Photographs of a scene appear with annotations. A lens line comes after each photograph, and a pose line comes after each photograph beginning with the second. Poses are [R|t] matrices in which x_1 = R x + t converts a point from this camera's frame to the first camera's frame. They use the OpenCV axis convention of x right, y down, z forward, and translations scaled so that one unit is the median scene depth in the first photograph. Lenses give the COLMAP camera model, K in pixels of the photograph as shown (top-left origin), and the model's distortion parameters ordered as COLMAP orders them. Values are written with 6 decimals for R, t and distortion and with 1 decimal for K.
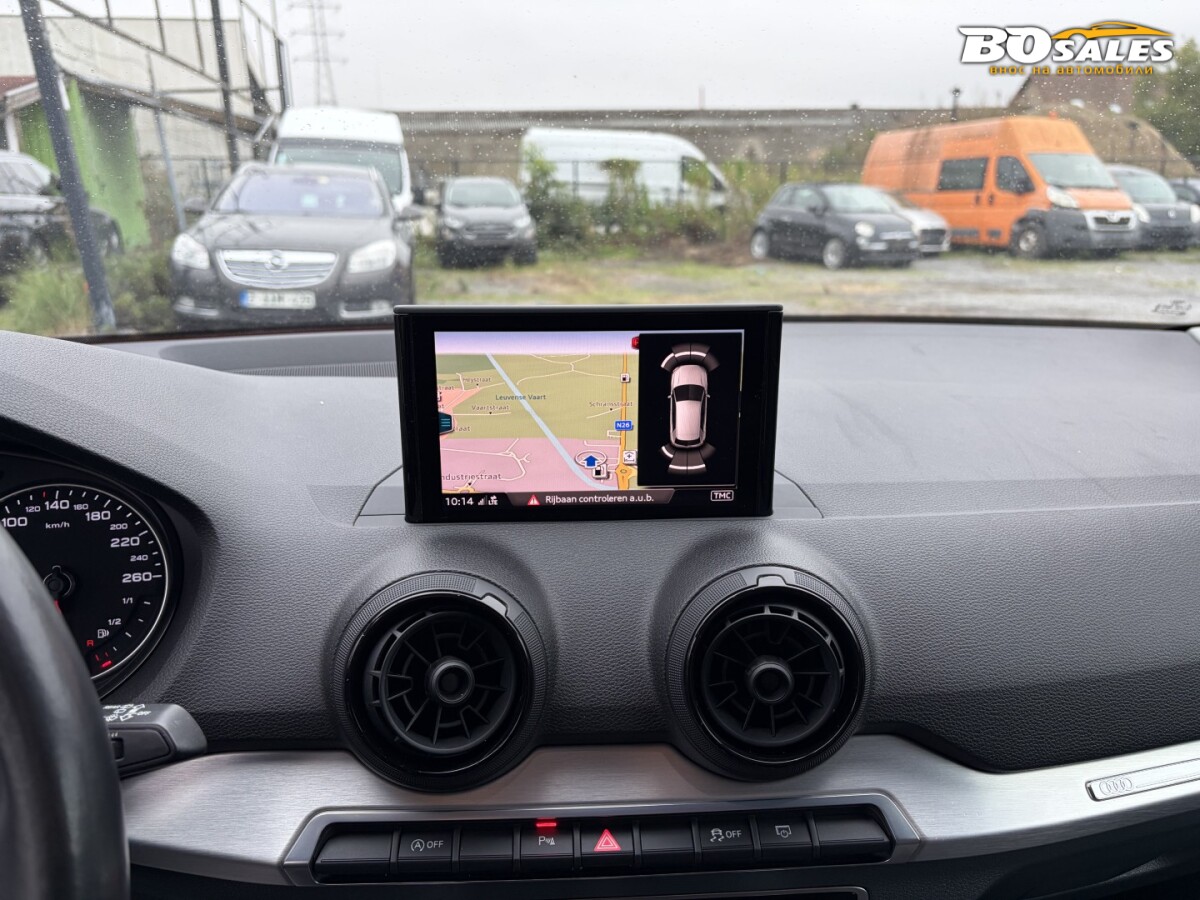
lens RADIAL K [[903.1, 0, 600.0], [0, 903.1, 450.0], [0, 0, 1]] dist [-0.021656, -0.001623]
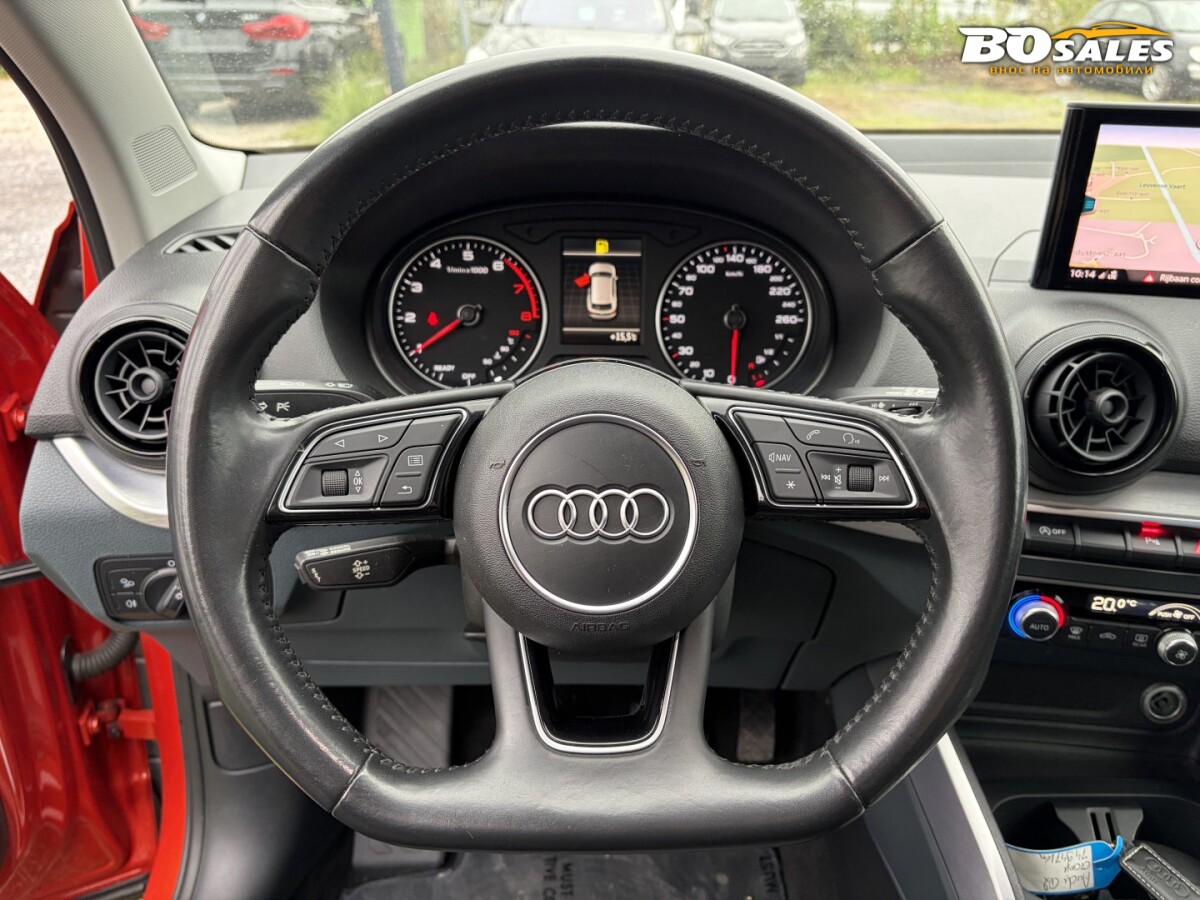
lens RADIAL K [[883.1, 0, 596.4], [0, 883.1, 460.3], [0, 0, 1]] dist [0.054932, -0.079734]
pose [[0.966617, 0.115228, -0.228854, -0.466266], [-0.069014, 0.977250, 0.200548, 0.103064], [0.246756, -0.178059, 0.952579, -0.329359]]
